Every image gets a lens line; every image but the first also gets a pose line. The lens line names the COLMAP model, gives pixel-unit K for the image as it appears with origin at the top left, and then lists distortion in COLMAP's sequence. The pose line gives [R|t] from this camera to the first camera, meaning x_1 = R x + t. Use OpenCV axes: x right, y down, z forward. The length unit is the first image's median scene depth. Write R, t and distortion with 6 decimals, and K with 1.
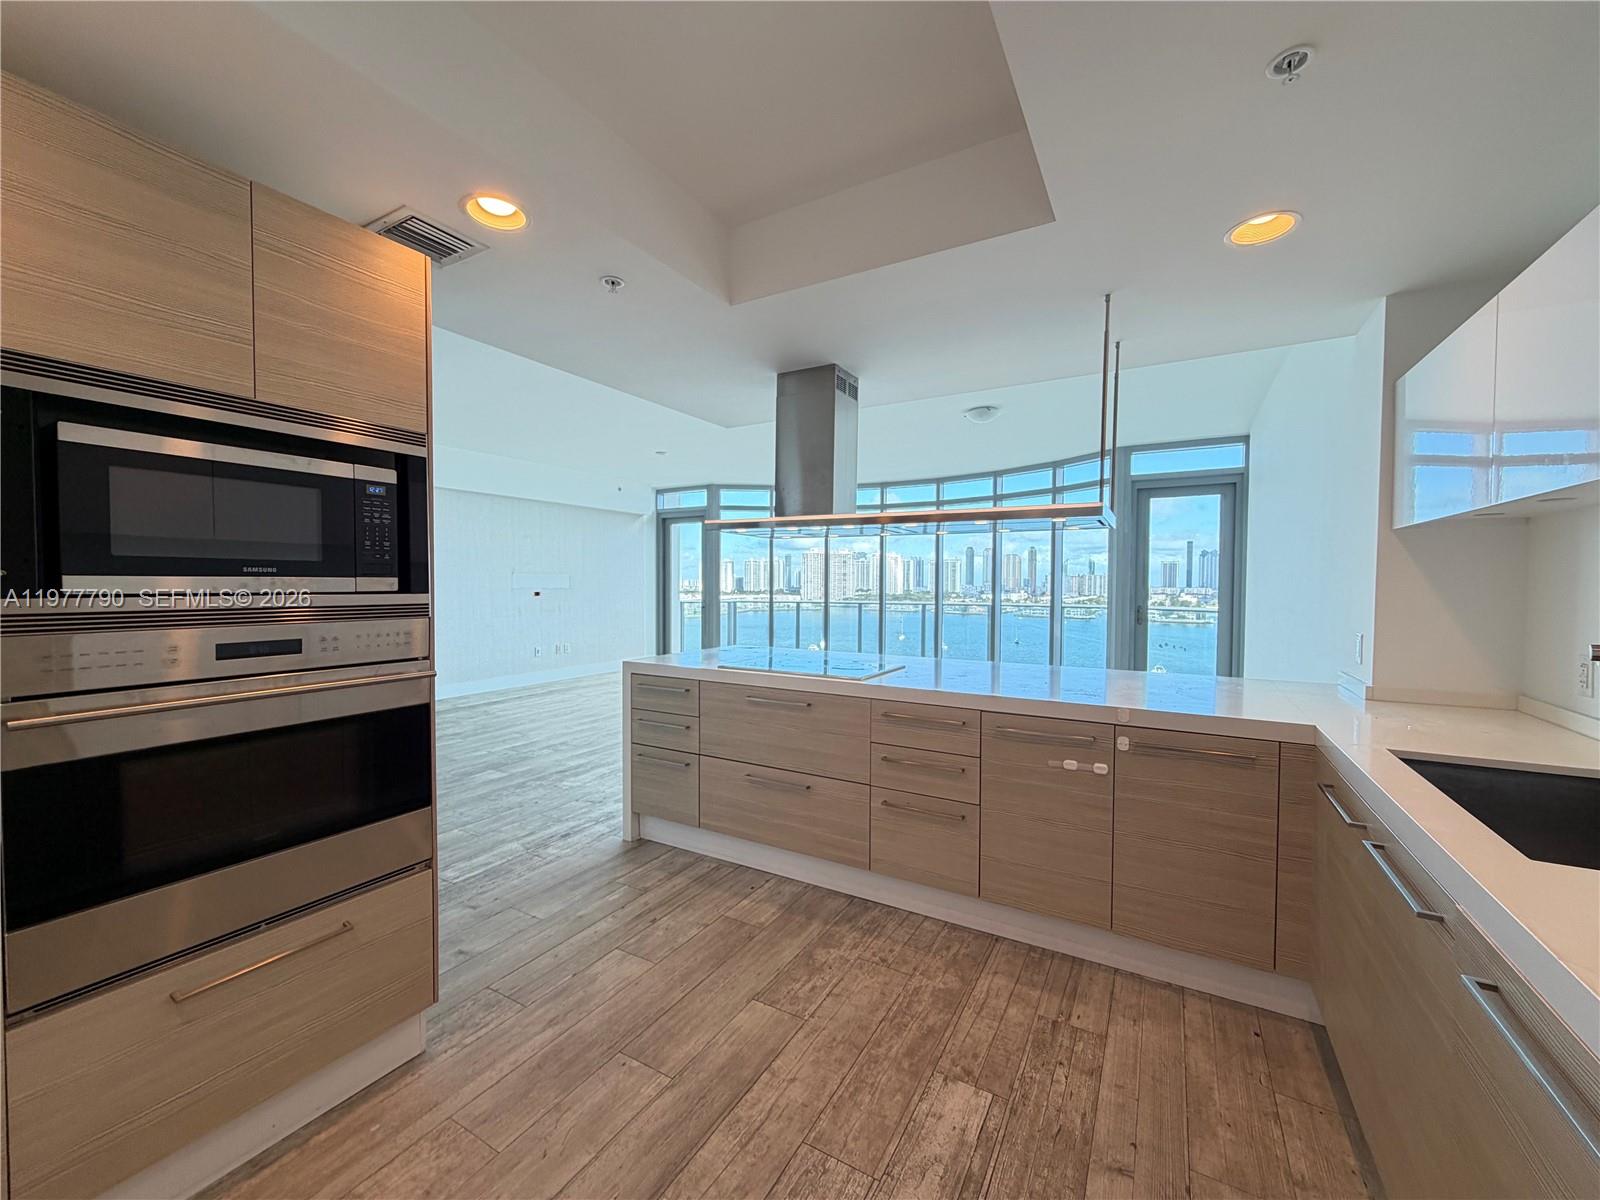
lens RADIAL K [[637.1, 0, 795.0], [0, 637.1, 602.6], [0, 0, 1]] dist [-0.000547, 0.000214]
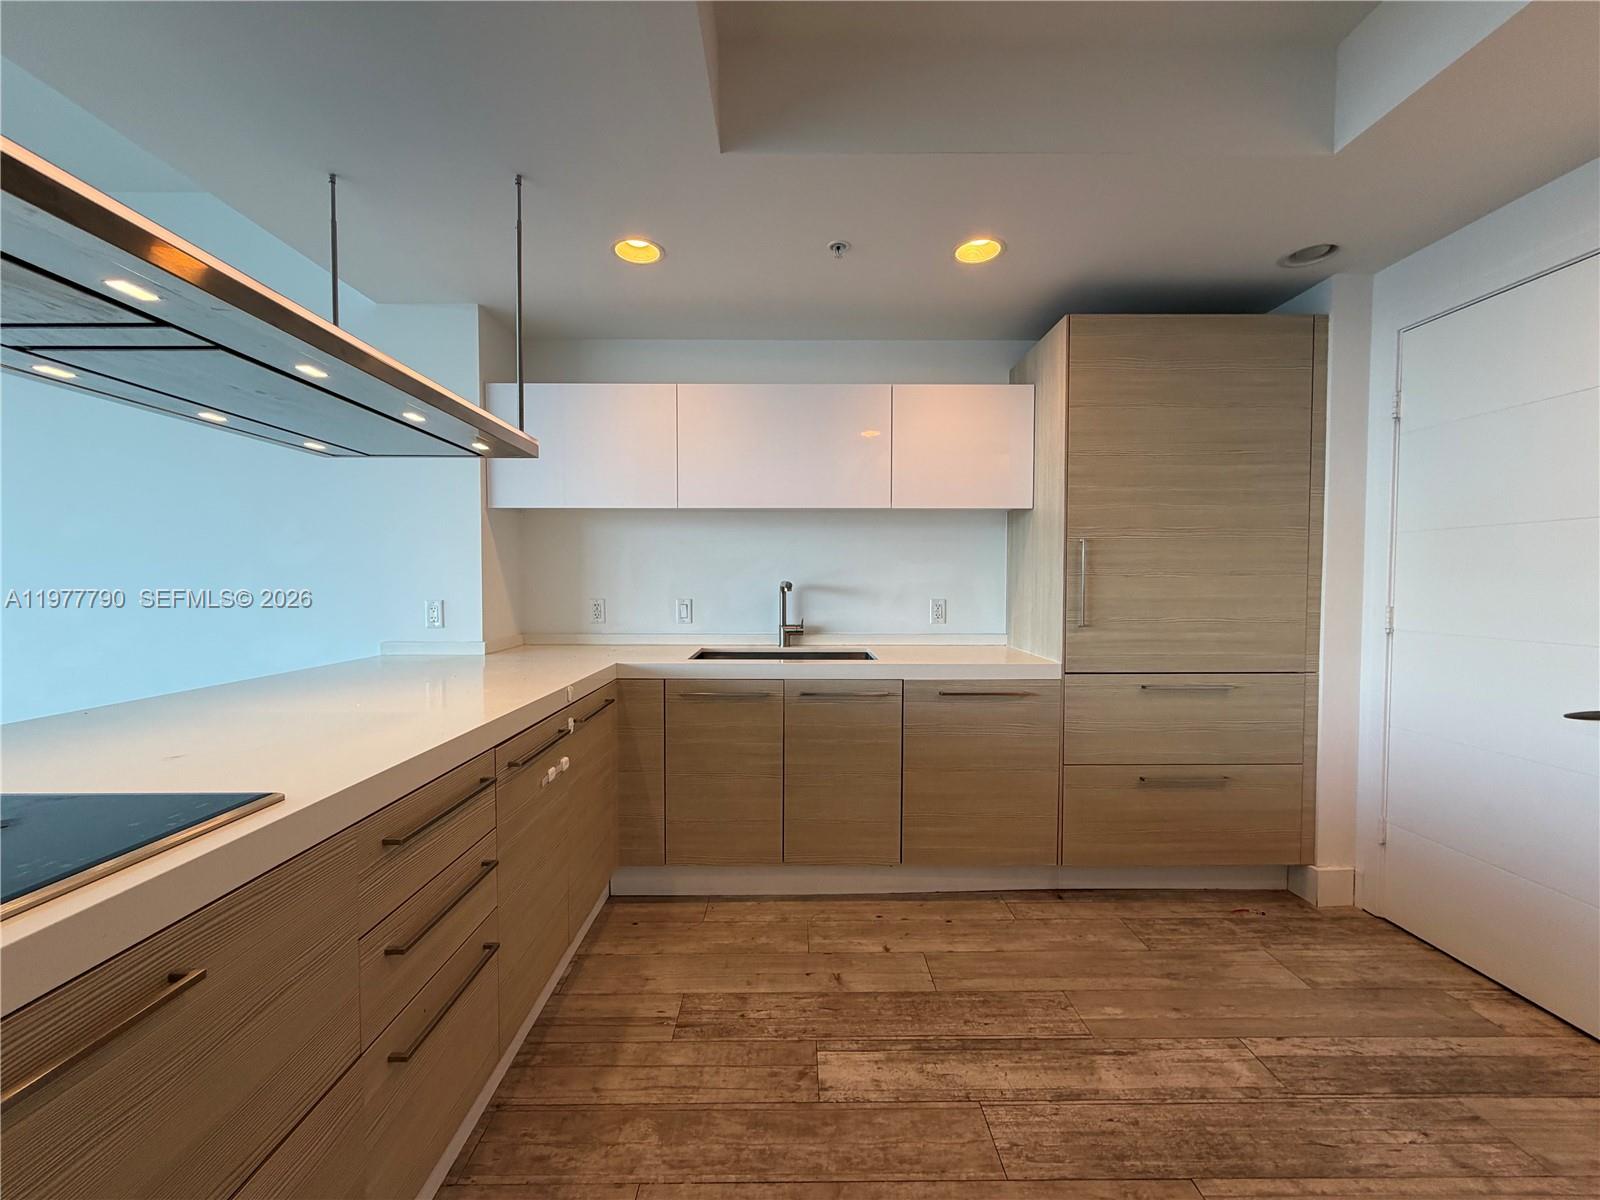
lens RADIAL K [[637.1, 0, 795.5], [0, 637.1, 601.5], [0, 0, 1]] dist [-0.000547, 0.000214]
pose [[-0.511117, -0.033649, 0.858852, -0.347130], [0.024261, 0.998270, 0.053550, 0.009068], [-0.859169, 0.048207, -0.509417, 1.033289]]
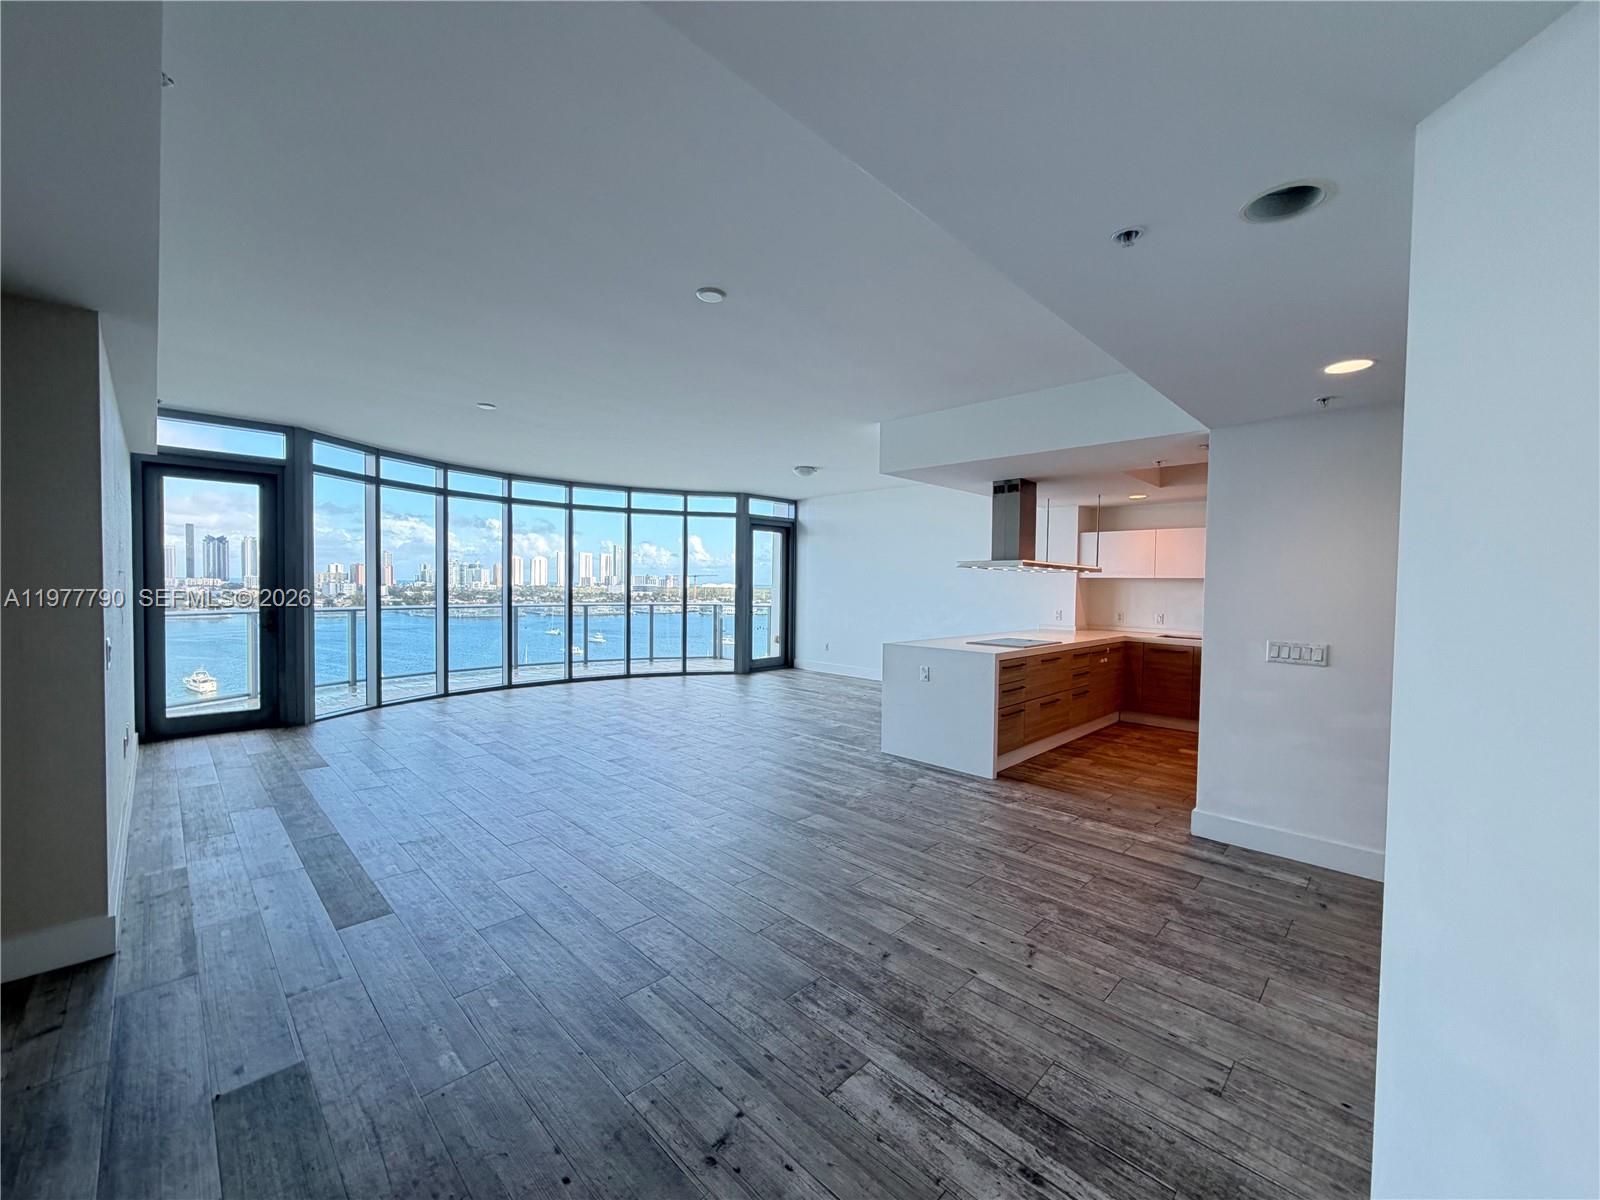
lens RADIAL K [[637.1, 0, 793.8], [0, 637.1, 604.8], [0, 0, 1]] dist [-0.000547, 0.000214]
pose [[0.250006, -0.034256, 0.967638, -2.389019], [0.016809, 0.999377, 0.031037, -0.093665], [-0.968098, 0.008506, 0.250426, 1.471884]]
